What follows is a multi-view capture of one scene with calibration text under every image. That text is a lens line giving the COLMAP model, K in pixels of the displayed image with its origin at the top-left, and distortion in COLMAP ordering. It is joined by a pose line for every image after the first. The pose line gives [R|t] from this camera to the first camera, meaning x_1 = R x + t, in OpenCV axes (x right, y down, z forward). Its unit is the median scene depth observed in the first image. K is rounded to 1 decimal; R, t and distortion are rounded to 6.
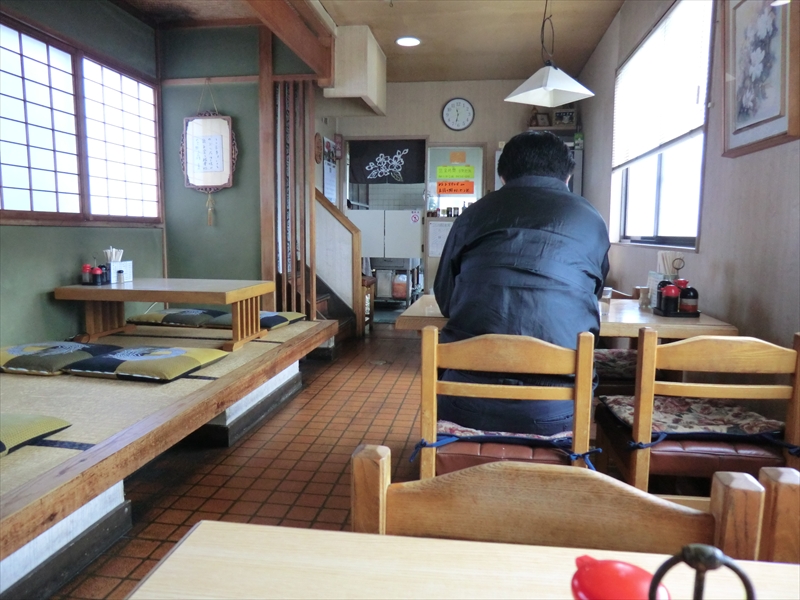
lens RADIAL K [[567.8, 0, 400.0], [0, 567.8, 300.0], [0, 0, 1]] dist [-0.113629, 0.099126]
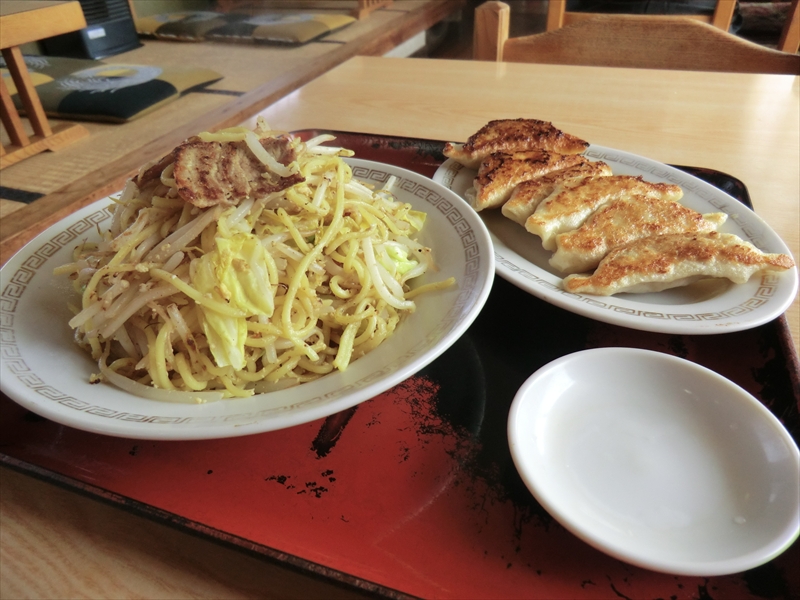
lens RADIAL K [[567.8, 0, 400.0], [0, 567.8, 300.0], [0, 0, 1]] dist [-0.113629, 0.099126]
pose [[0.977054, 0.083322, -0.196017, 0.013007], [0.022719, 0.874286, 0.484879, 0.087522], [0.211776, -0.478206, 0.852332, -0.106318]]
